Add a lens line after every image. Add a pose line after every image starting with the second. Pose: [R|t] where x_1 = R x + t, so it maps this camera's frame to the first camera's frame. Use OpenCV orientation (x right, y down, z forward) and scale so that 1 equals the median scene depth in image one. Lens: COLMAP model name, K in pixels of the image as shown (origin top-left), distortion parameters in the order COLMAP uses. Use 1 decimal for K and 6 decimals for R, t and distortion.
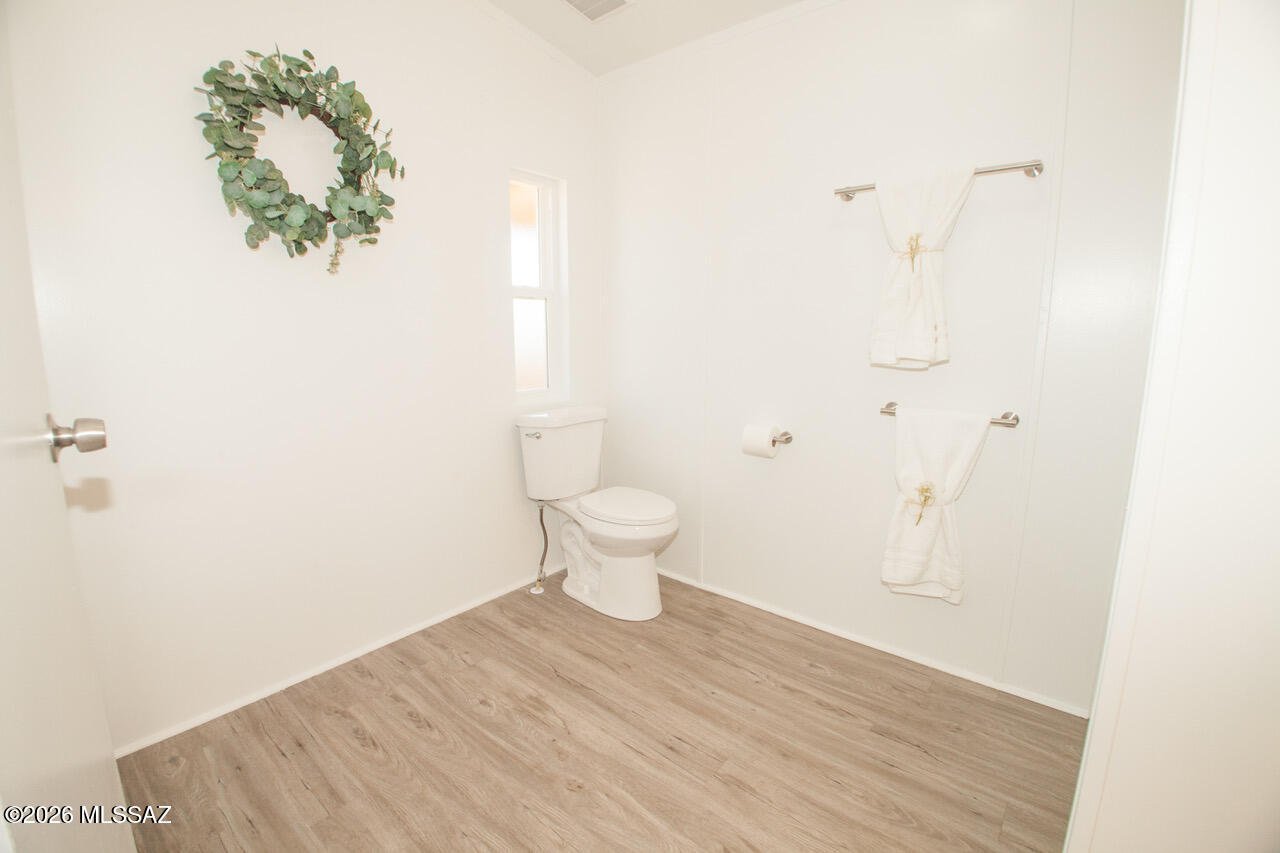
lens RADIAL K [[563.6, 0, 628.7], [0, 563.6, 422.3], [0, 0, 1]] dist [-0.029988, -0.006727]
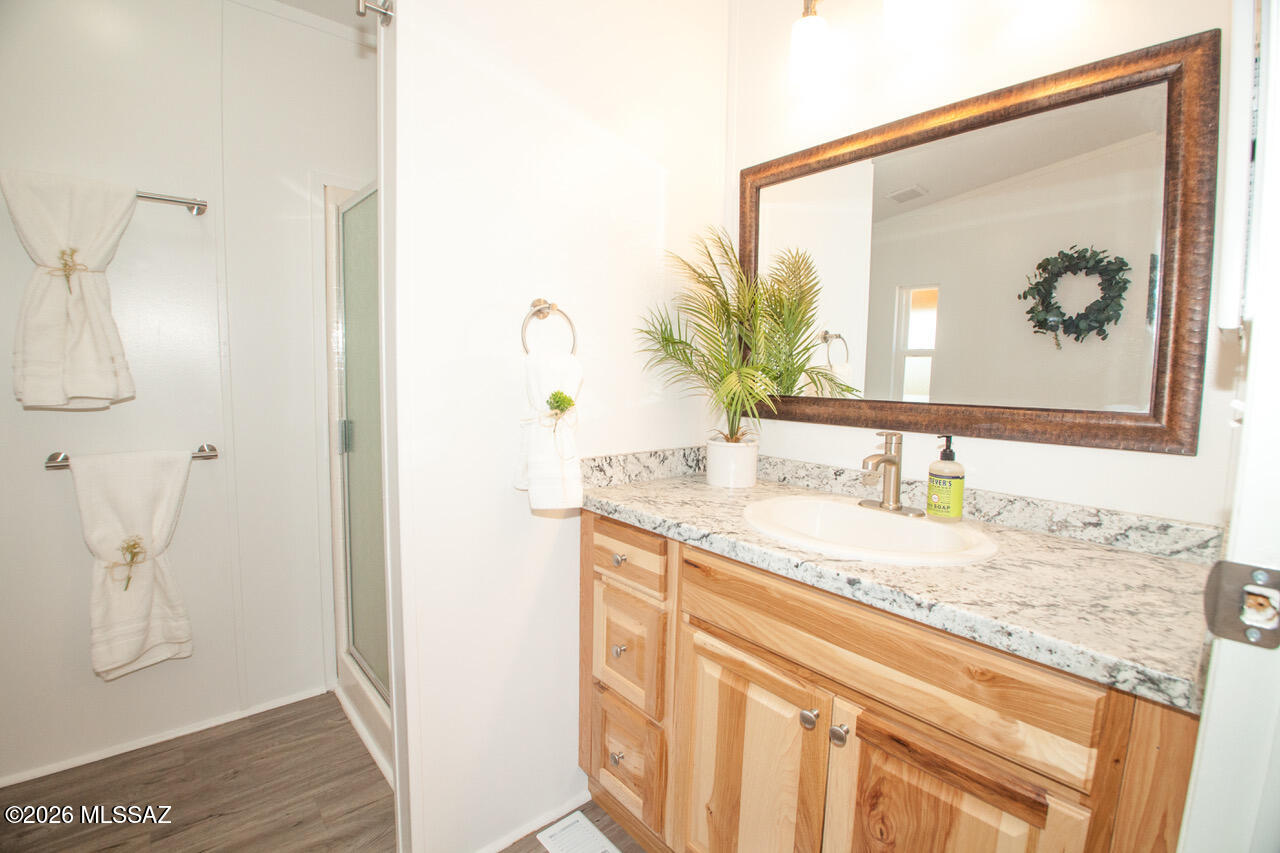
lens RADIAL K [[563.6, 0, 628.7], [0, 563.6, 422.3], [0, 0, 1]] dist [-0.029988, -0.006727]
pose [[0.153450, -0.089843, 0.984064, -0.166972], [0.141430, 0.987602, 0.068113, -0.017409], [-0.977983, 0.128724, 0.164254, 0.081916]]
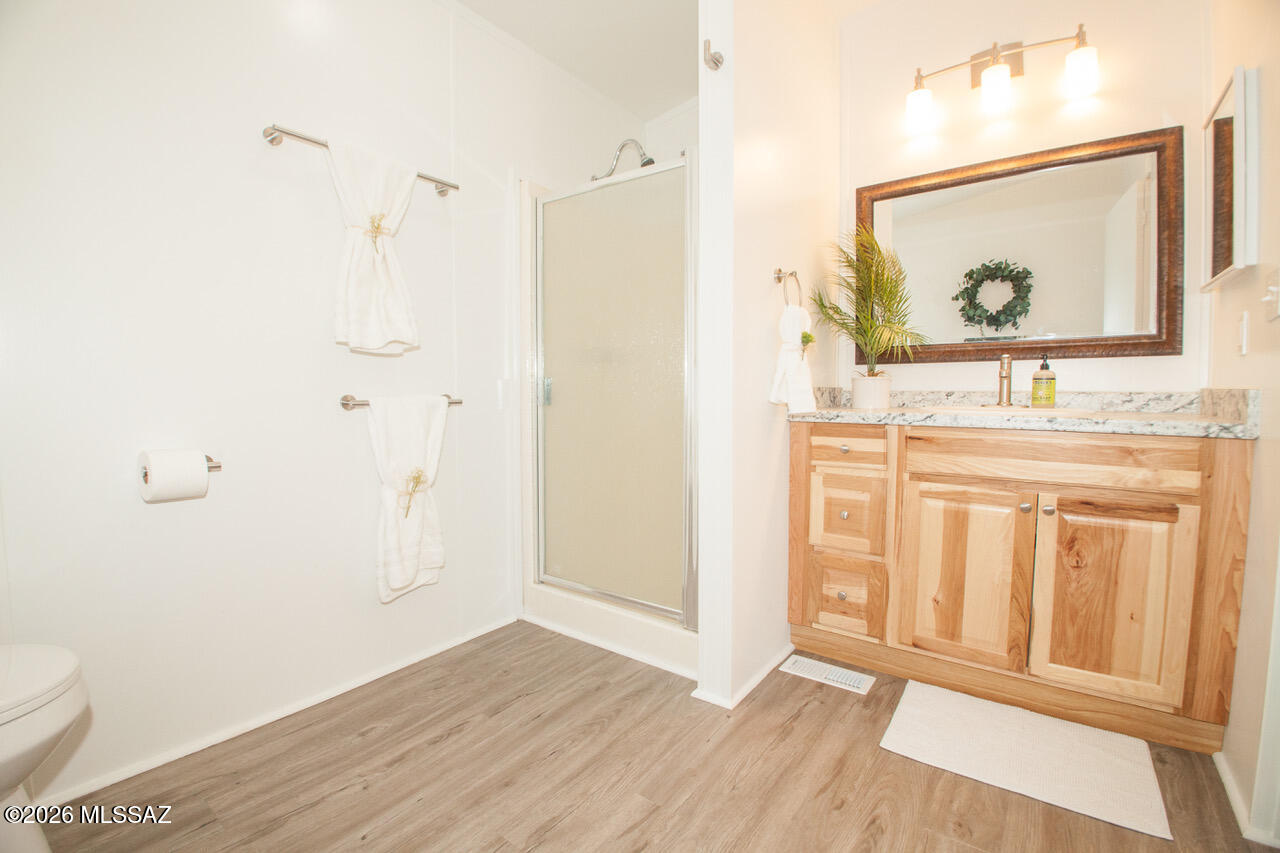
lens RADIAL K [[563.6, 0, 628.7], [0, 563.6, 422.3], [0, 0, 1]] dist [-0.029988, -0.006727]
pose [[-0.055982, -0.055645, 0.996880, -0.477340], [0.163420, 0.984470, 0.064130, 0.024083], [-0.984967, 0.166500, -0.046019, 0.663969]]
